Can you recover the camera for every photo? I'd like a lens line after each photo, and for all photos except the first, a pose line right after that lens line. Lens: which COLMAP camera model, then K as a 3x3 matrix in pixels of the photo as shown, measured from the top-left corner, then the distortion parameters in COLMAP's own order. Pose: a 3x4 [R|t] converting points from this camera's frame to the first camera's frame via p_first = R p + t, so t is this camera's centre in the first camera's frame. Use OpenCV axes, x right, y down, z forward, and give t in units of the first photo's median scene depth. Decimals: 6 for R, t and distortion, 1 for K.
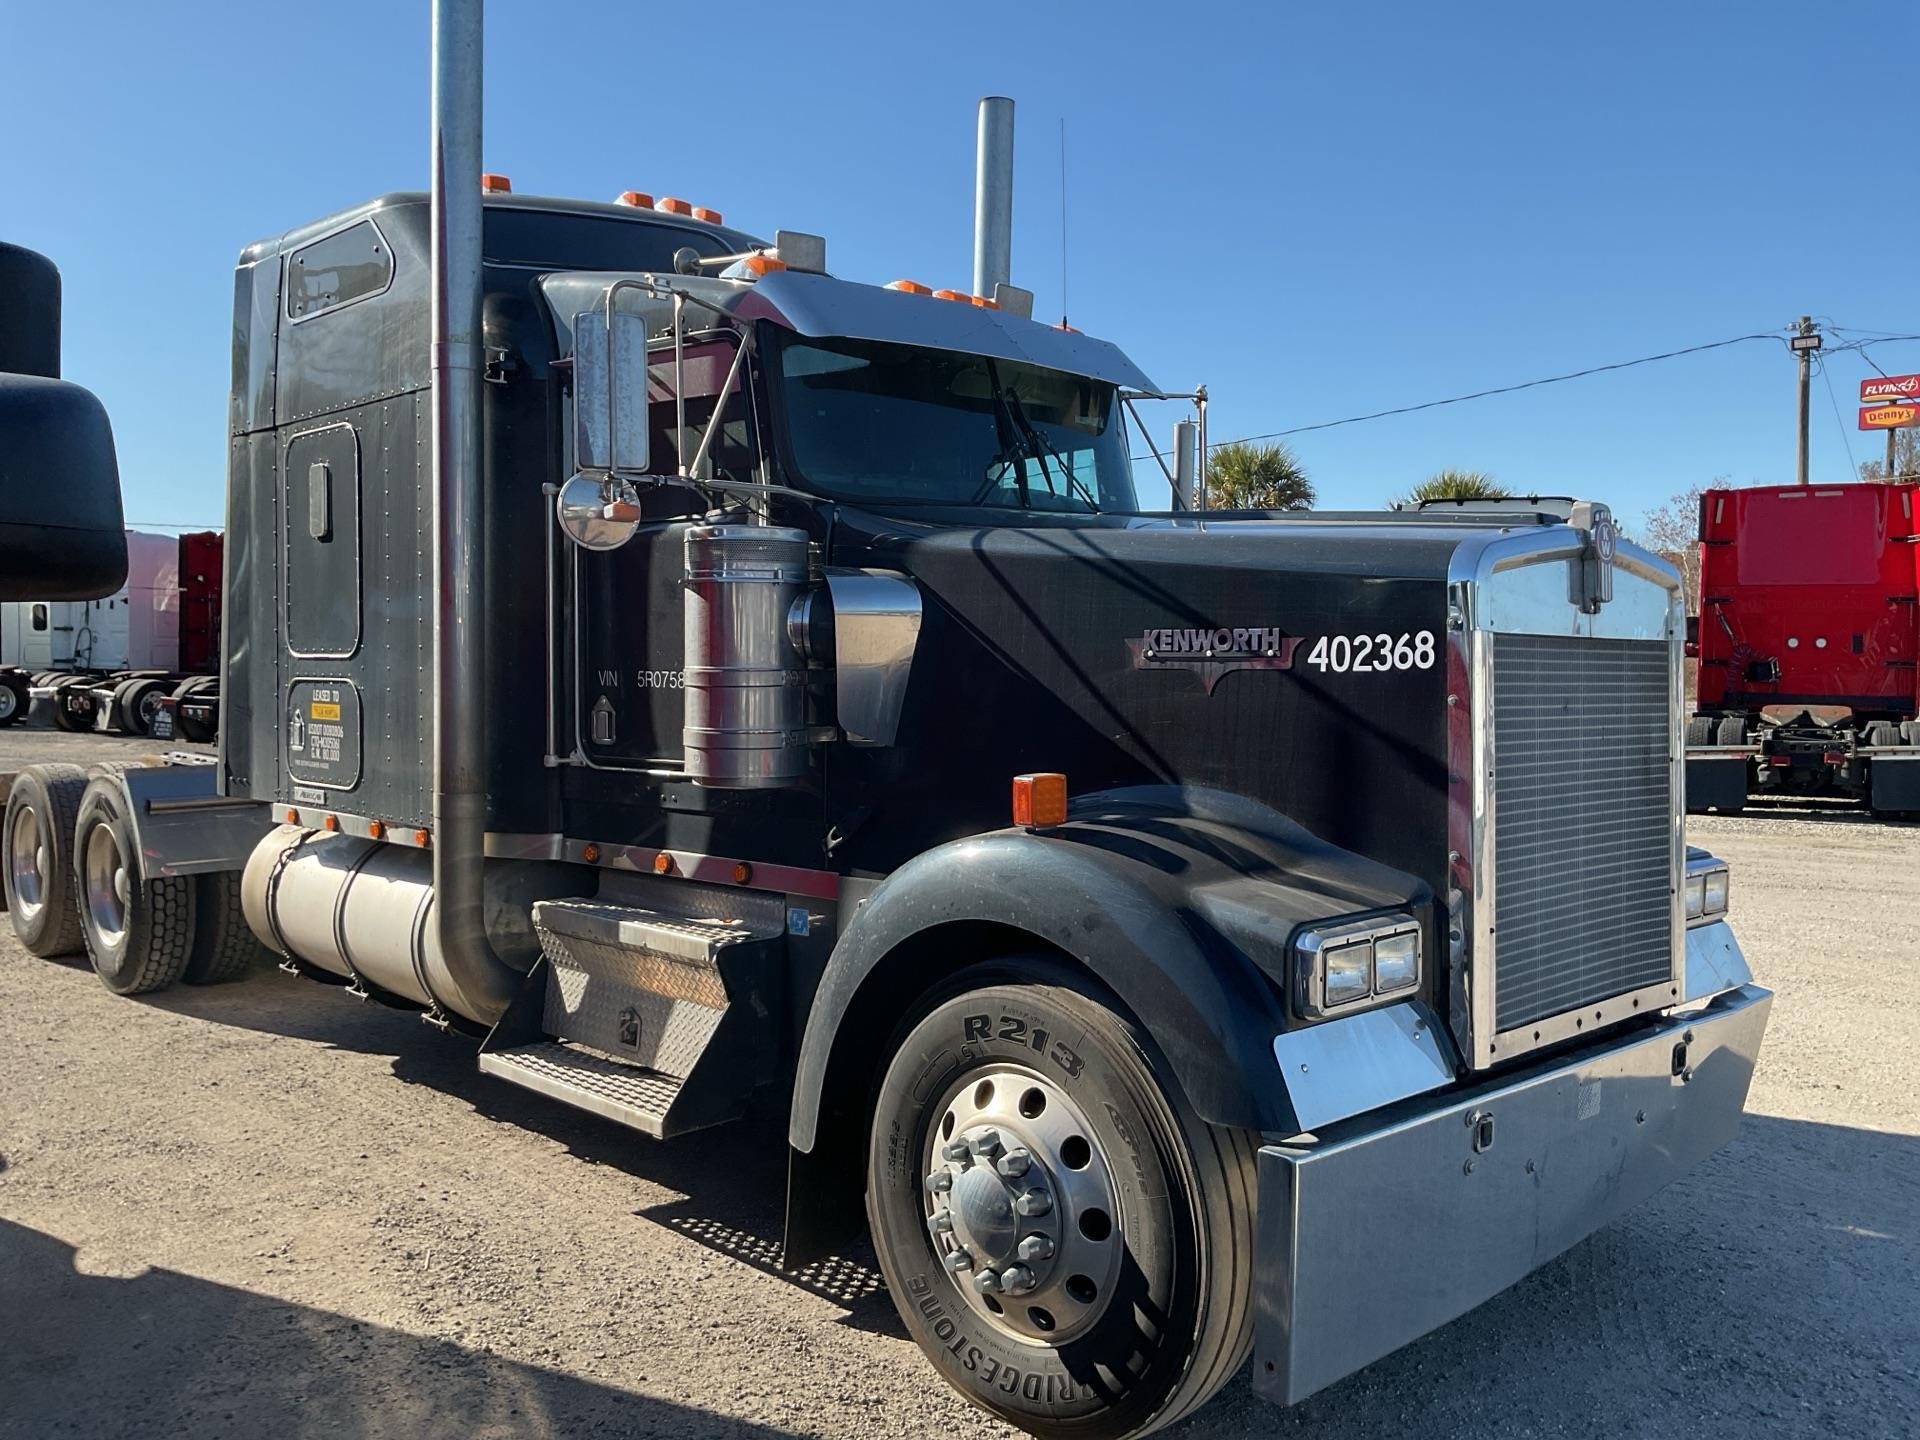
lens RADIAL K [[1587.3, 0, 961.0], [0, 1587.3, 722.0], [0, 0, 1]] dist [0.074638, -0.139858]
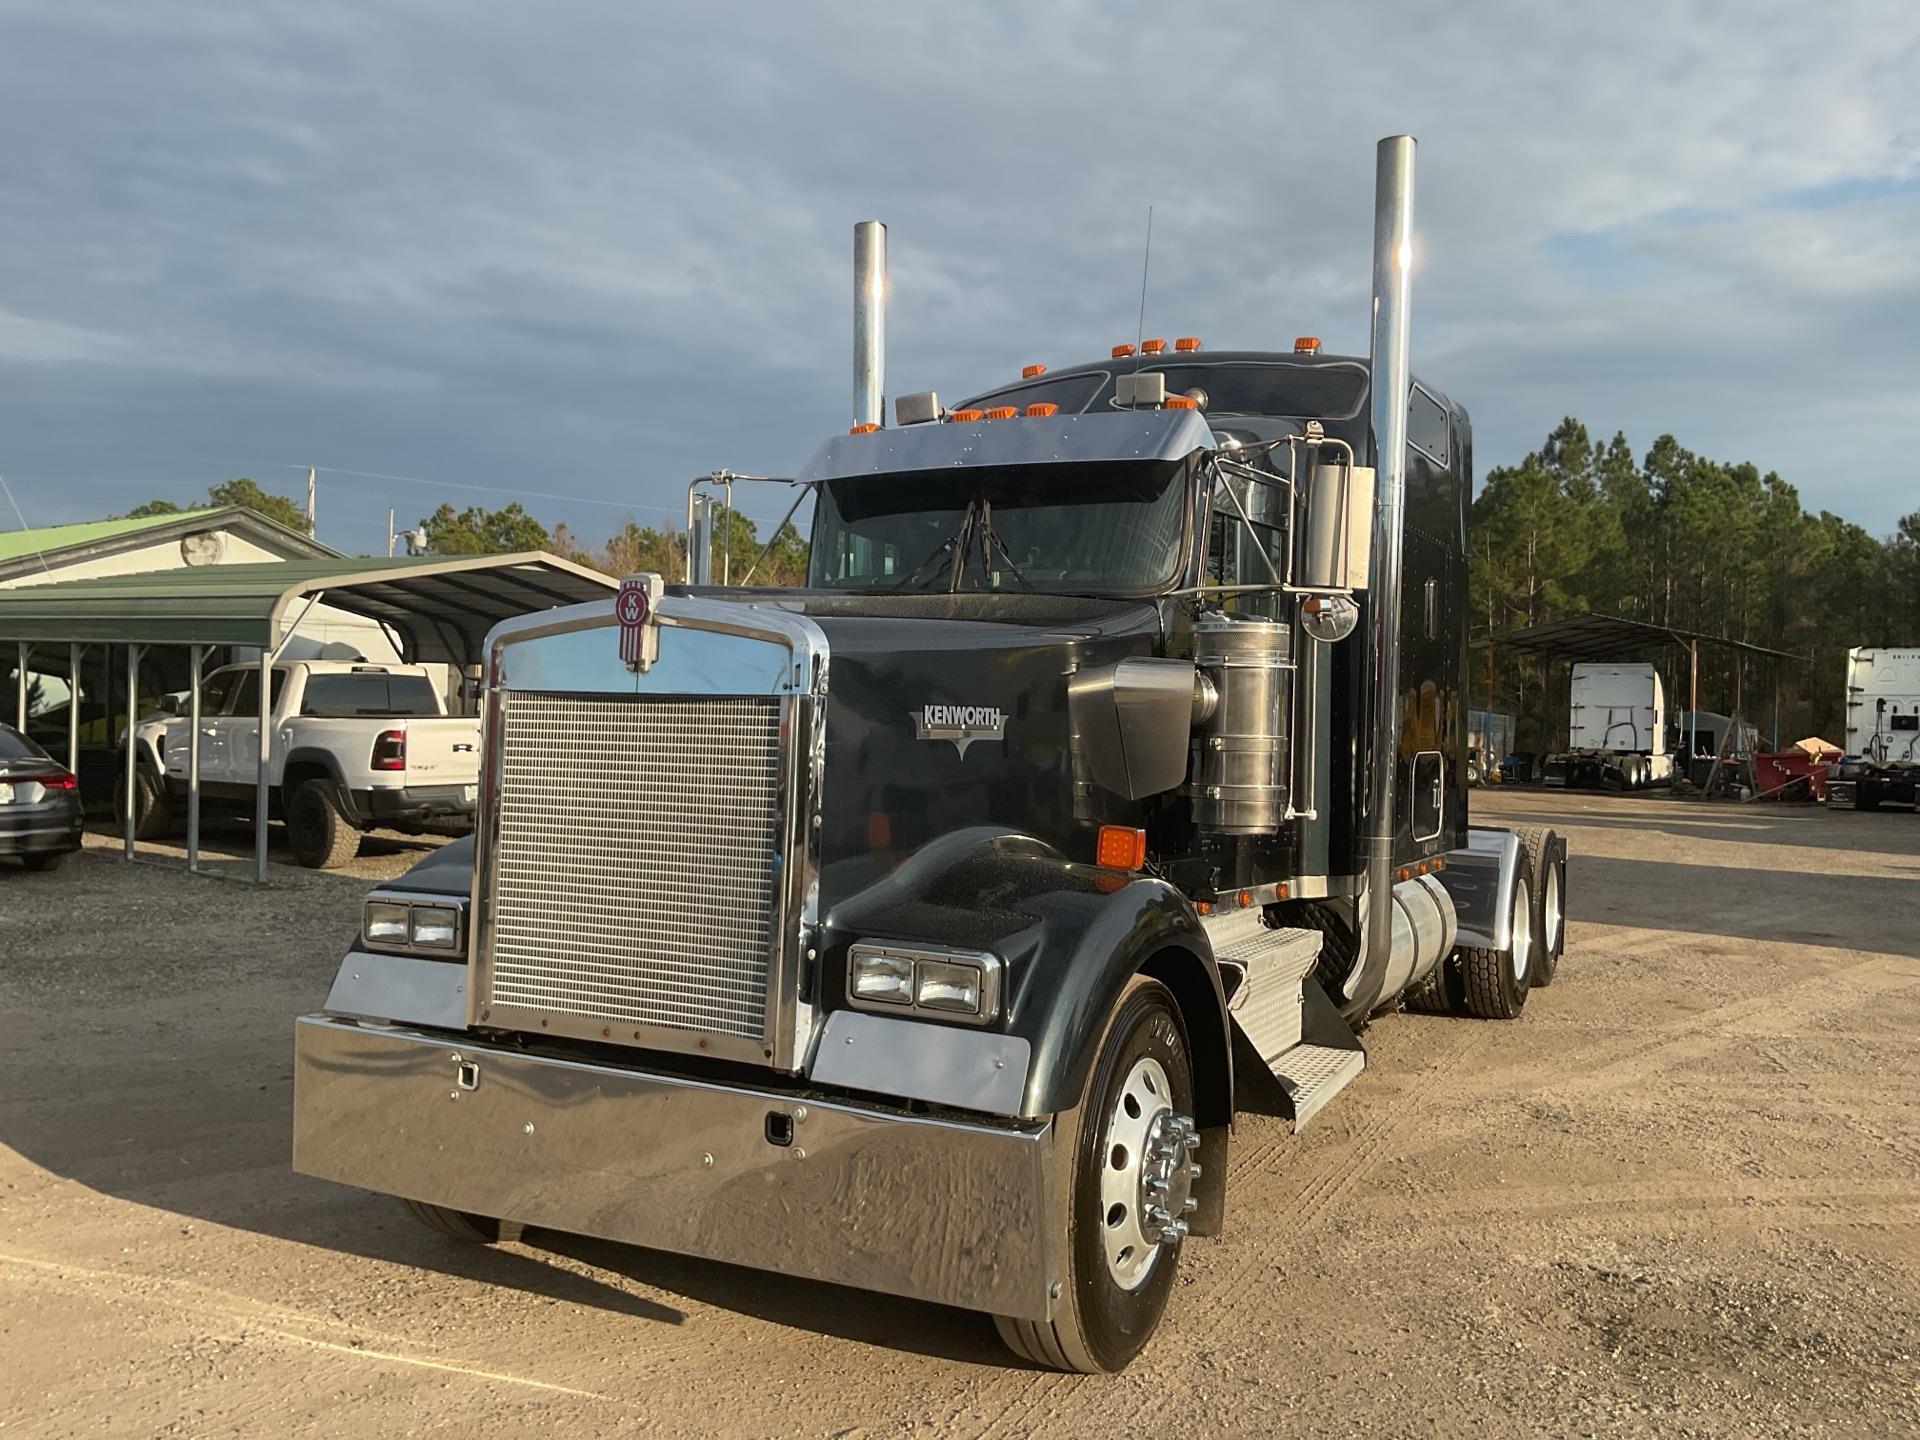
lens RADIAL K [[1587.3, 0, 951.4], [0, 1587.3, 723.9], [0, 0, 1]] dist [0.074638, -0.139858]
pose [[0.312239, -0.000437, -0.950003, 1.315730], [-0.052824, 0.998445, -0.017821, -0.019686], [0.948534, 0.055747, 0.311731, 0.744245]]
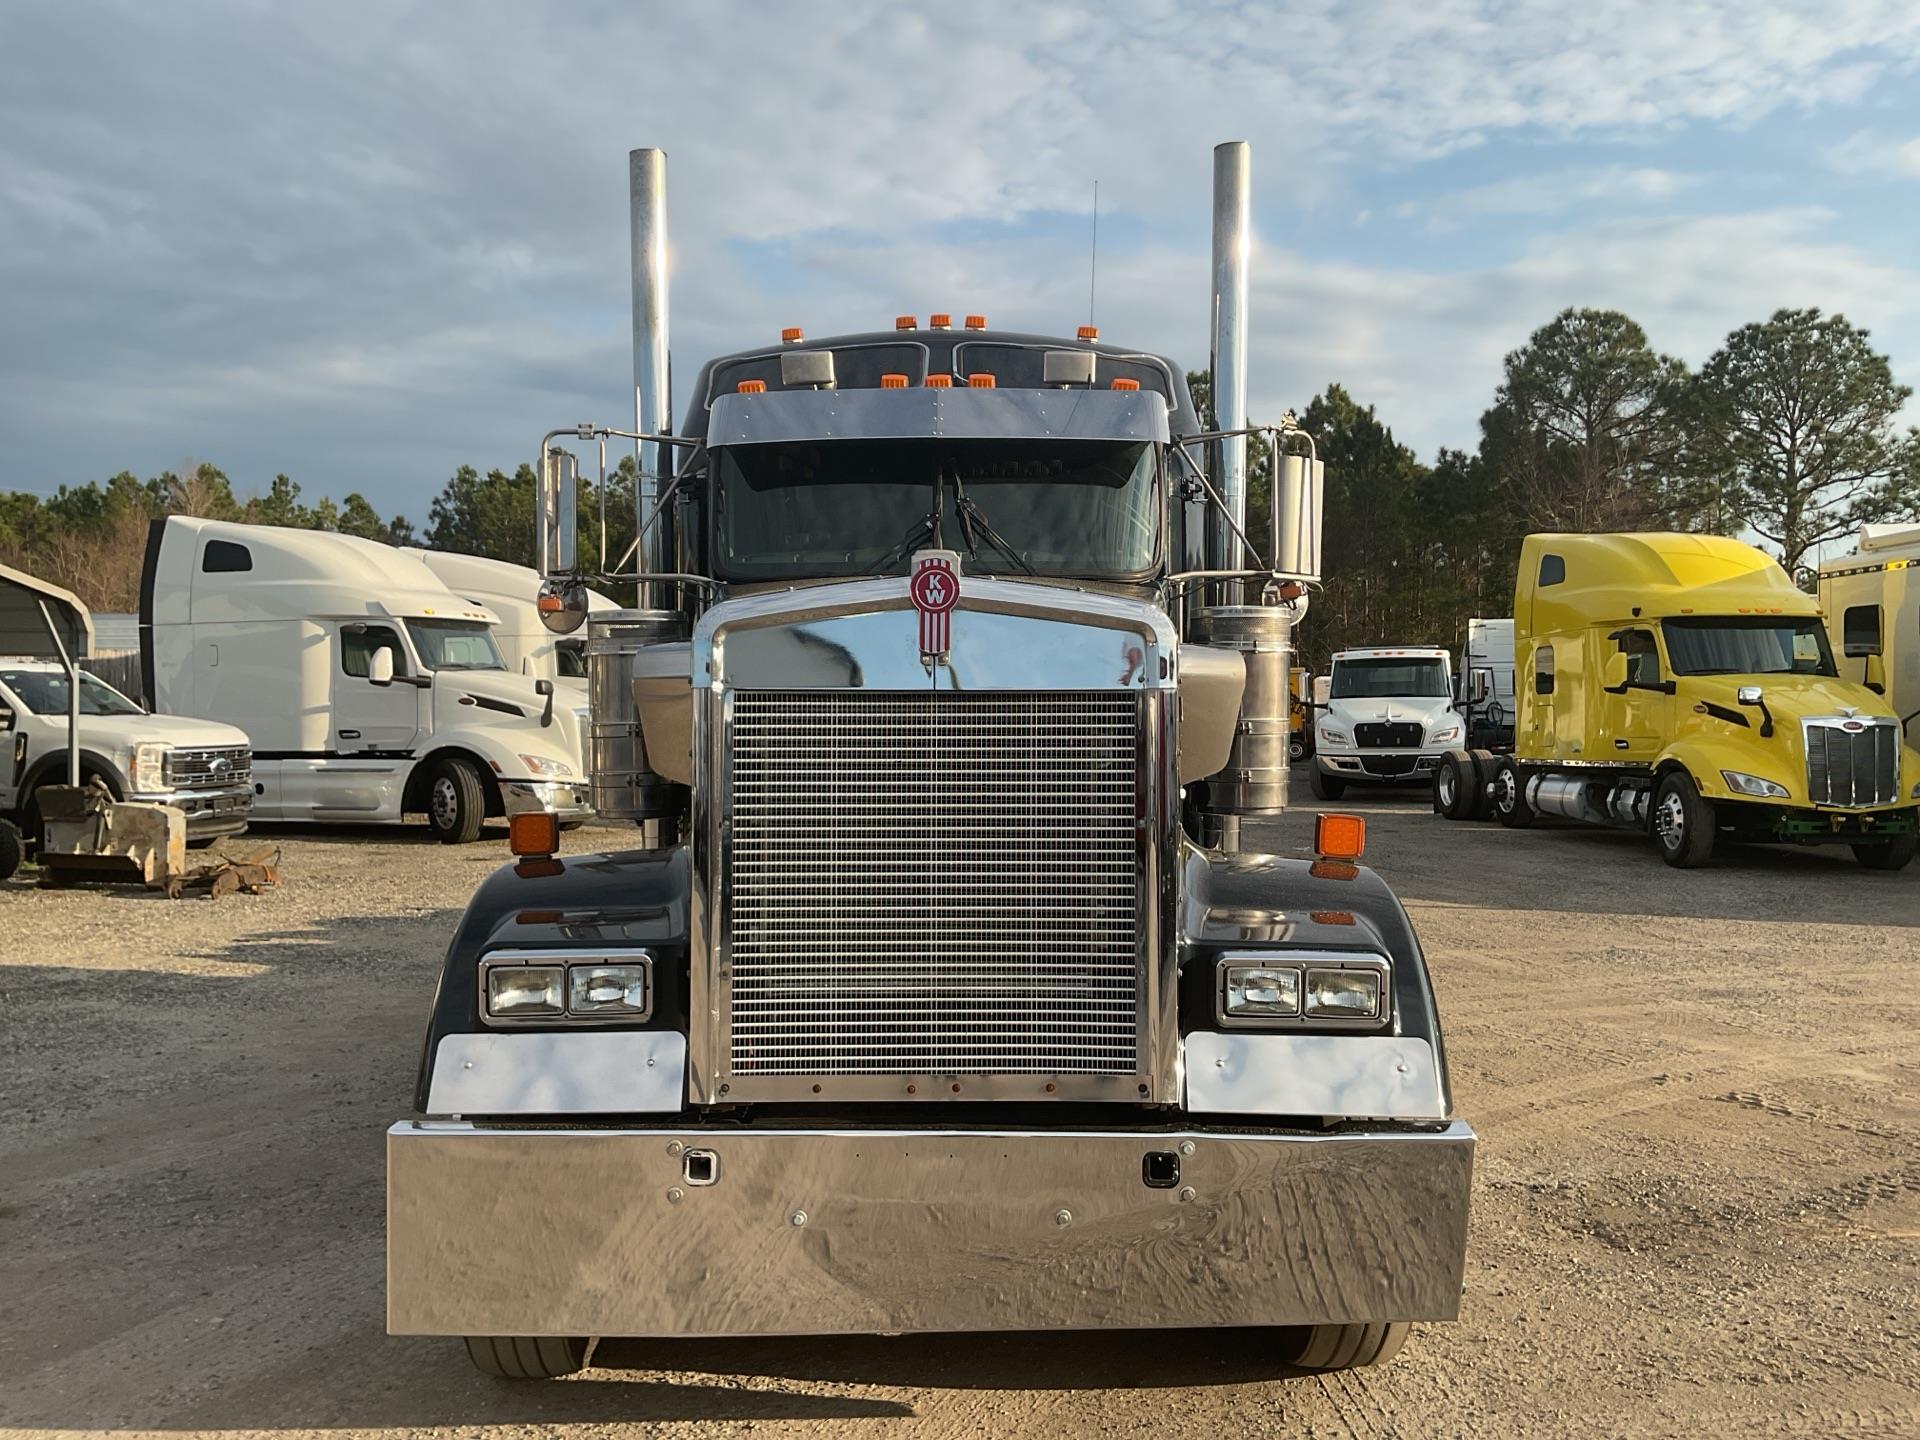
lens RADIAL K [[1587.3, 0, 945.1], [0, 1587.3, 720.9], [0, 0, 1]] dist [0.074638, -0.139858]
pose [[0.715636, -0.007193, -0.698437, 0.918341], [-0.013261, 0.999627, -0.023883, -0.009664], [0.698348, 0.026354, 0.715273, 0.278345]]
